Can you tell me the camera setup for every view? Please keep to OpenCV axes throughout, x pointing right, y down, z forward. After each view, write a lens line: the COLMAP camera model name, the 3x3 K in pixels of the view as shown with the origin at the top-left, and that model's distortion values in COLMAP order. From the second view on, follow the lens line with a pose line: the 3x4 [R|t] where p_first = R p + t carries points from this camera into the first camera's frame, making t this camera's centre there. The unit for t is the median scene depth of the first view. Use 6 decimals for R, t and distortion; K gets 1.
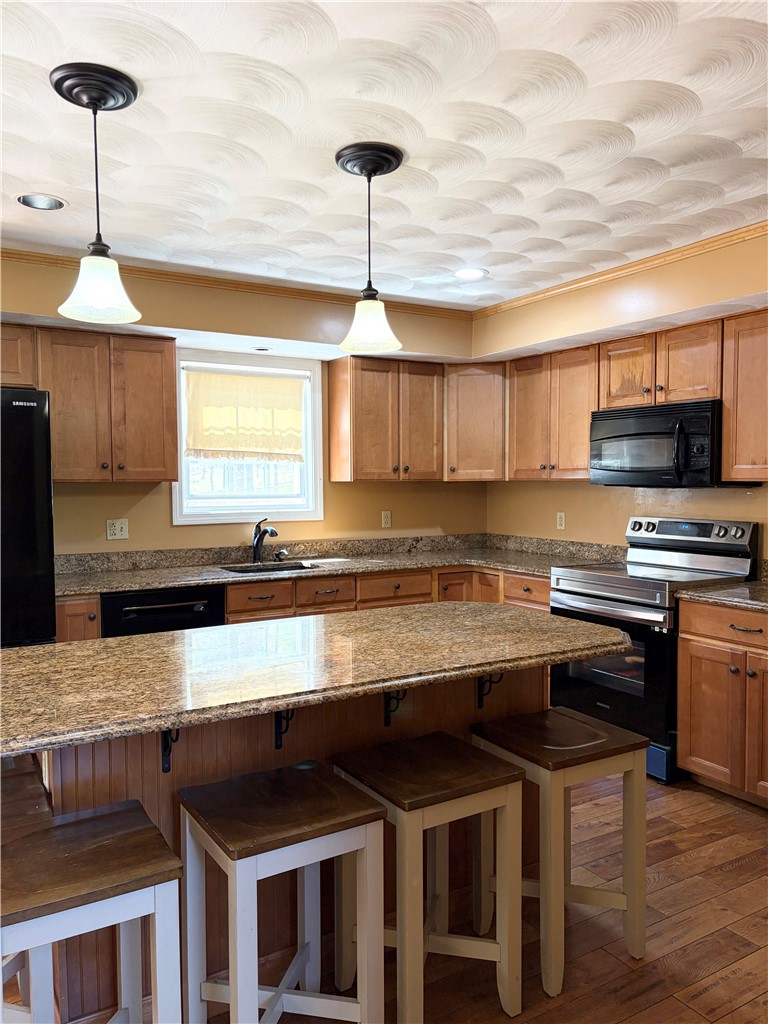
lens RADIAL K [[762.3, 0, 384.0], [0, 762.3, 512.0], [0, 0, 1]] dist [0.048895, -0.054160]
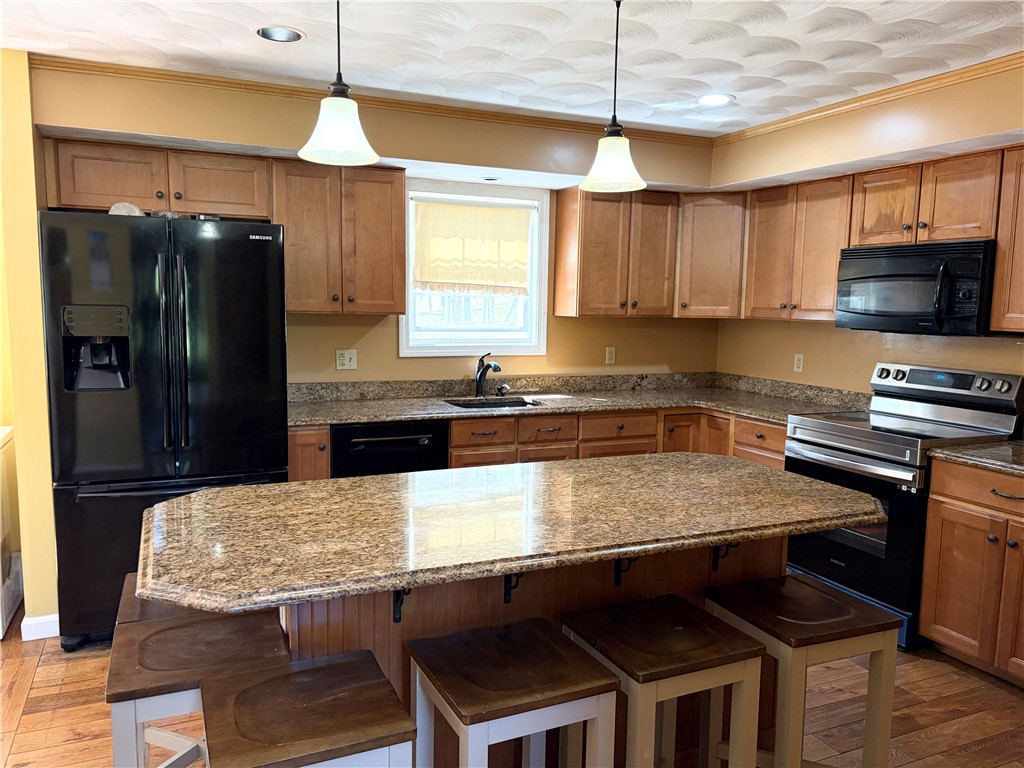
lens RADIAL K [[762.3, 0, 507.6], [0, 762.3, 384.4], [0, 0, 1]] dist [0.048895, -0.054160]
pose [[0.992489, 0.035389, -0.117107, -0.016219], [-0.027567, 0.997321, 0.067759, -0.020481], [0.119191, -0.064021, 0.990805, 0.020878]]
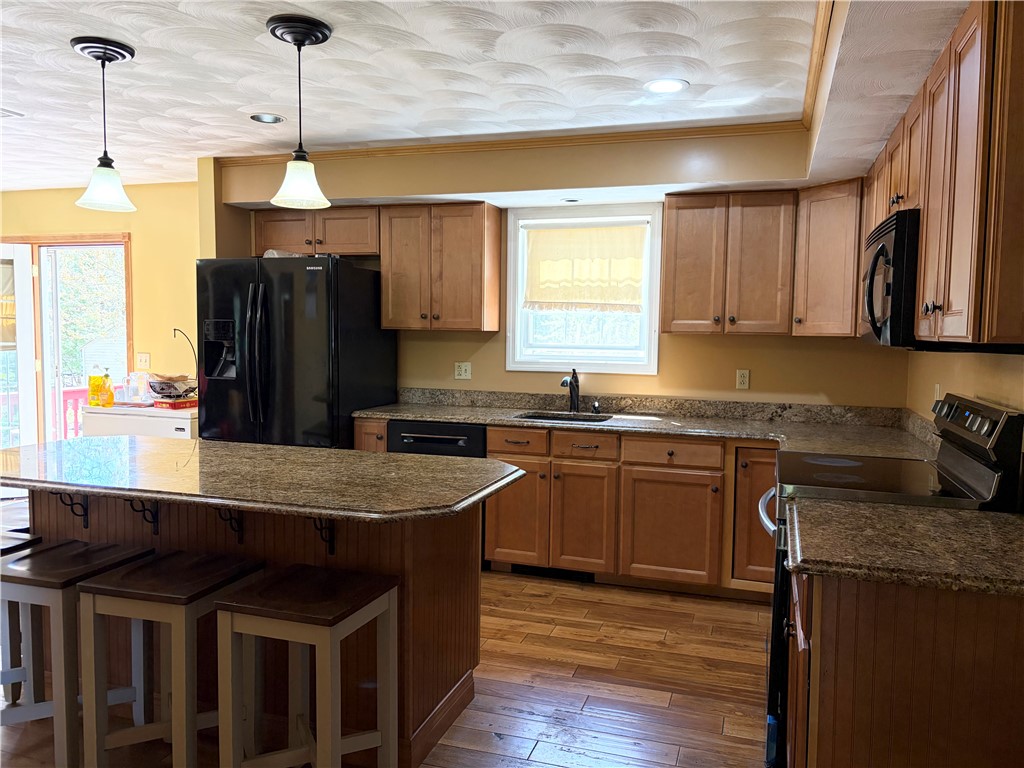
lens RADIAL K [[762.3, 0, 507.6], [0, 762.3, 384.4], [0, 0, 1]] dist [0.048895, -0.054160]
pose [[0.651073, 0.064973, -0.756229, 0.625662], [-0.050516, 0.997830, 0.042239, -0.010148], [0.757333, 0.010701, 0.652942, 0.310791]]
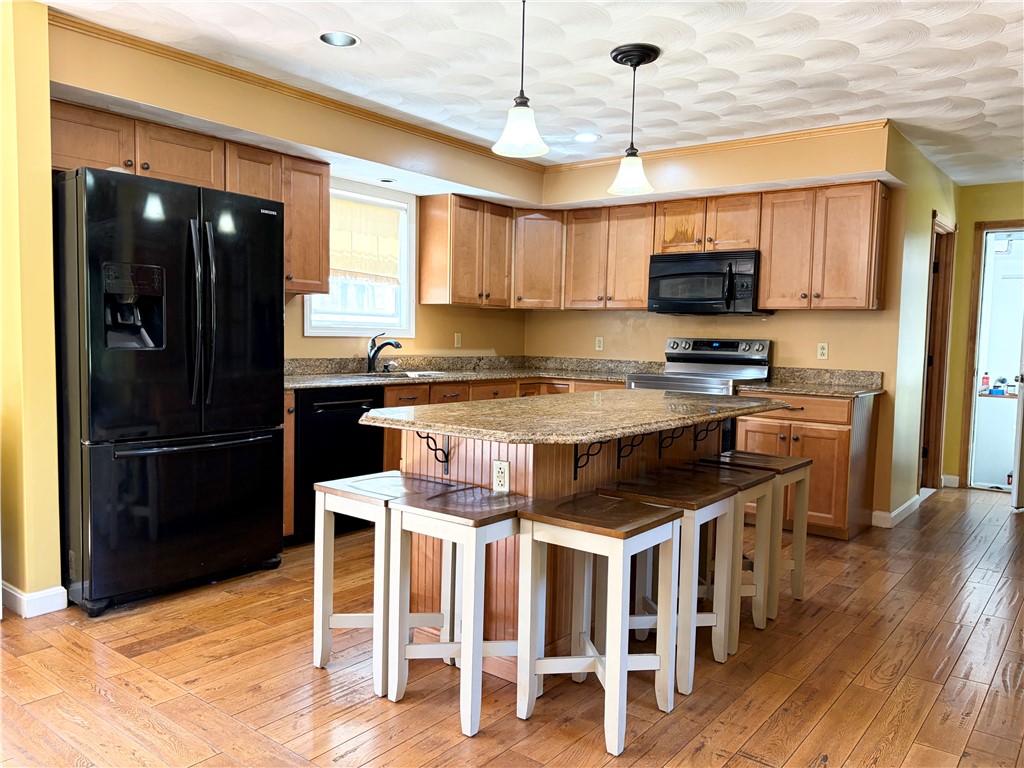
lens RADIAL K [[762.3, 0, 507.6], [0, 762.3, 384.4], [0, 0, 1]] dist [0.048895, -0.054160]
pose [[0.934722, 0.003014, 0.355366, -0.435126], [-0.012414, 0.999631, 0.024176, 0.061976], [-0.355162, -0.027009, 0.934415, -0.131737]]
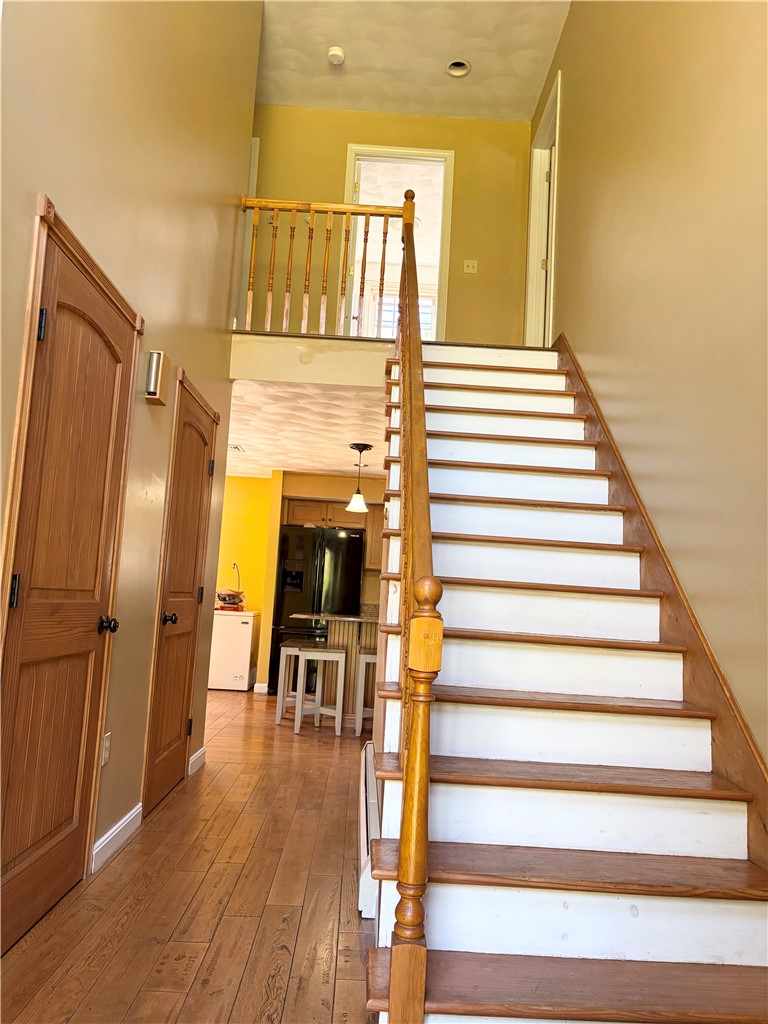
lens RADIAL K [[762.3, 0, 384.0], [0, 762.3, 512.0], [0, 0, 1]] dist [0.048895, -0.054160]
pose [[0.874233, -0.000574, -0.485507, 0.681365], [-0.085184, 0.984306, -0.154551, 0.132447], [0.477976, 0.176470, 0.860463, -0.924687]]
